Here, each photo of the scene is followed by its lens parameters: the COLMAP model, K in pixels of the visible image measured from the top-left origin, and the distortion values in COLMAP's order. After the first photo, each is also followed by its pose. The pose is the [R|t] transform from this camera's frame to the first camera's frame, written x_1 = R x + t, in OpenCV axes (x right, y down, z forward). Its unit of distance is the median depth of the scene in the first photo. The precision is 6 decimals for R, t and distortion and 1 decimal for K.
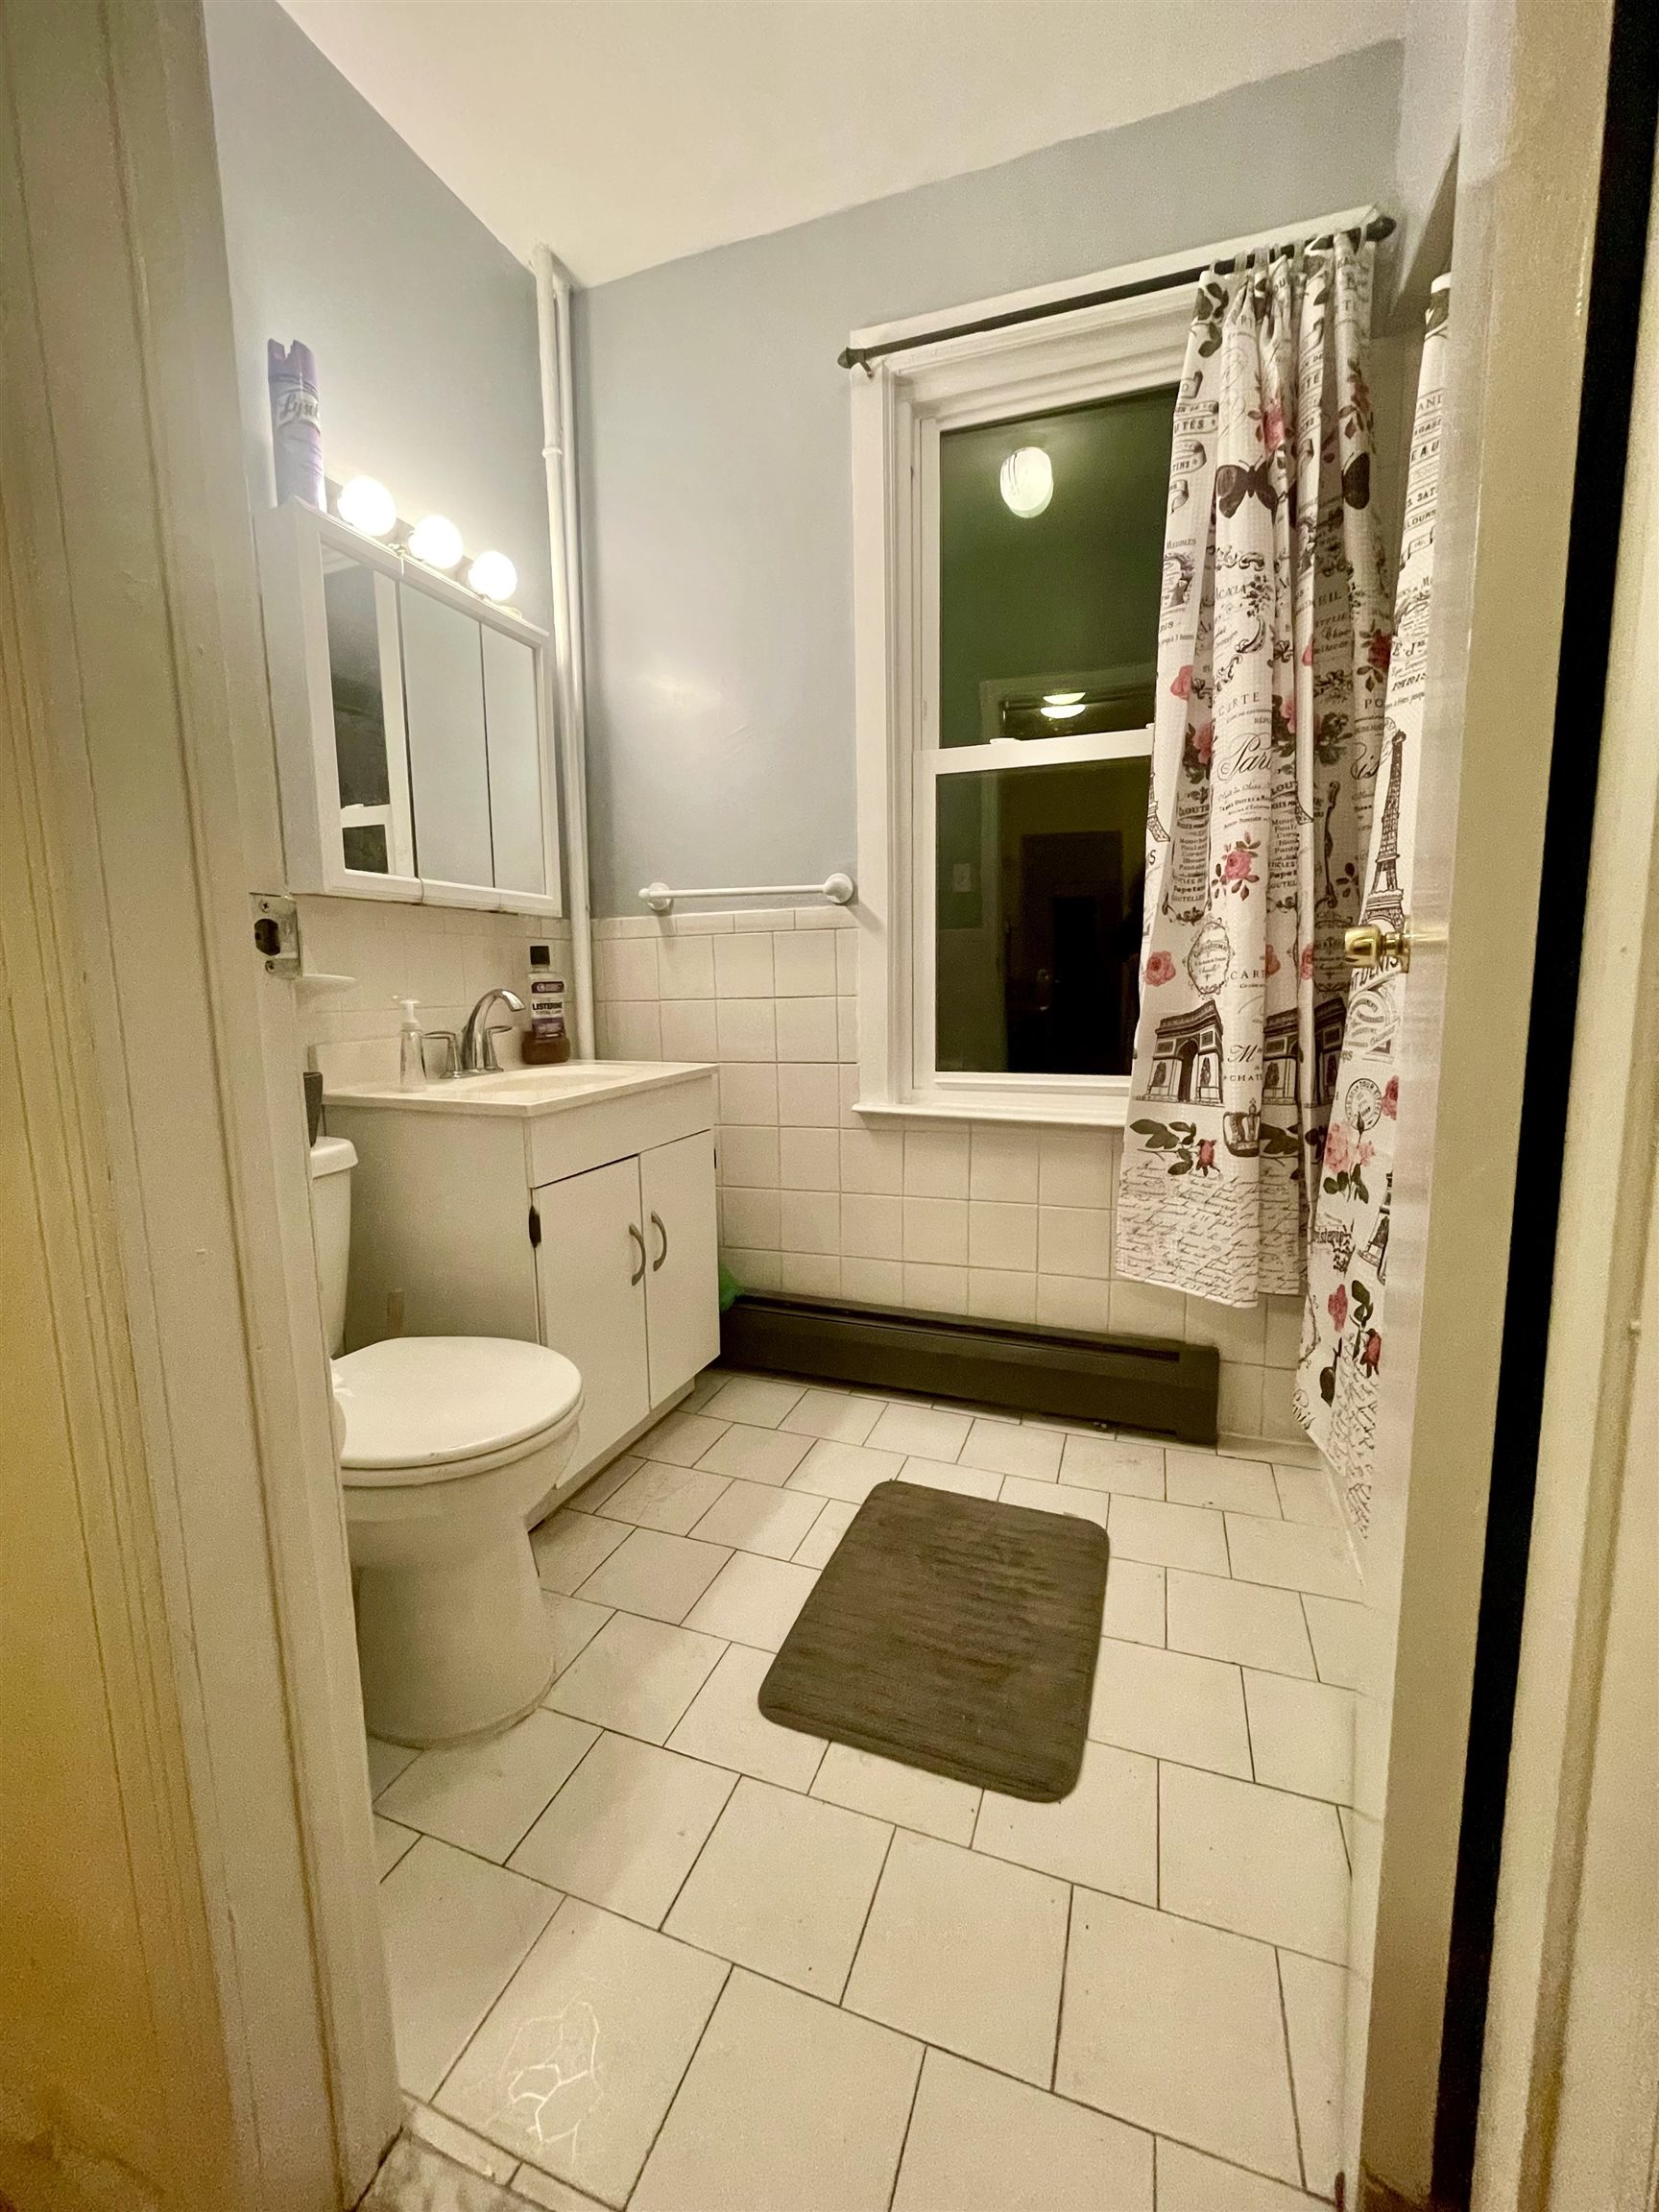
lens RADIAL K [[895.4, 0, 833.9], [0, 895.4, 1099.7], [0, 0, 1]] dist [-0.003917, -0.000108]
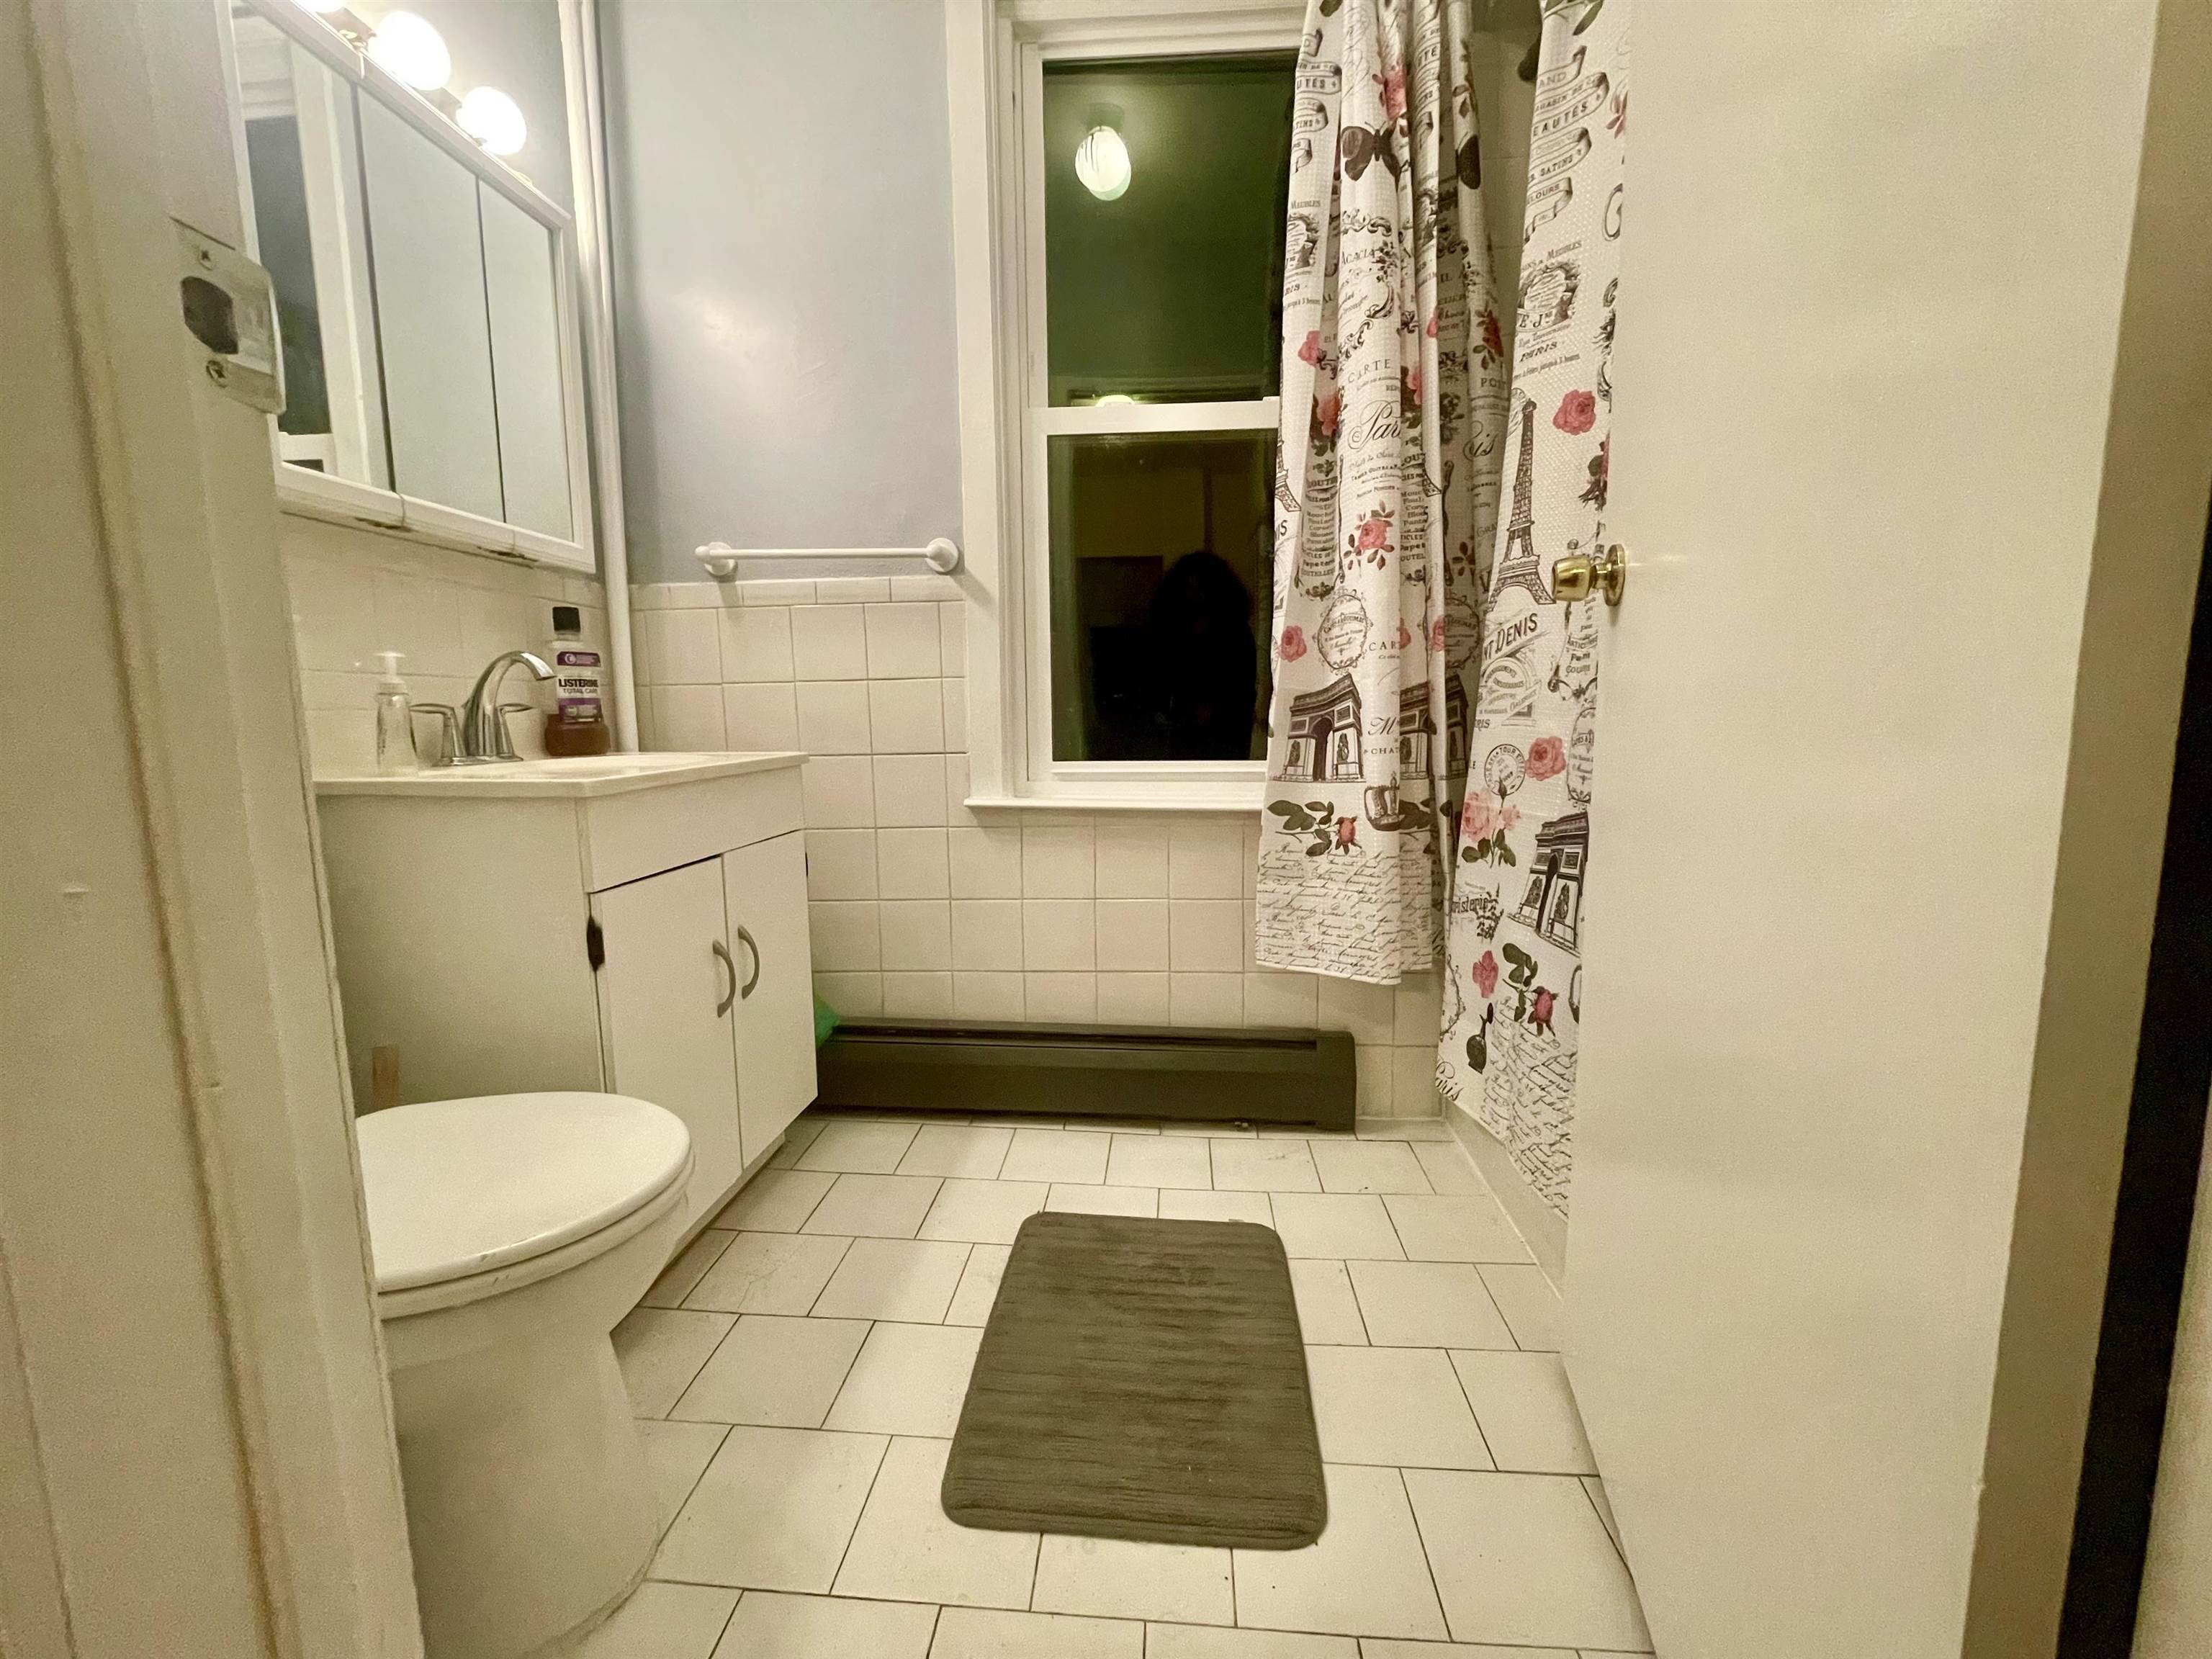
lens RADIAL K [[895.4, 0, 1107.3], [0, 895.4, 827.2], [0, 0, 1]] dist [-0.003917, -0.000108]
pose [[0.963324, -0.030241, 0.266632, -0.100433], [0.032925, 0.999442, -0.005600, 0.054361], [-0.266314, 0.014173, 0.963782, 0.130045]]
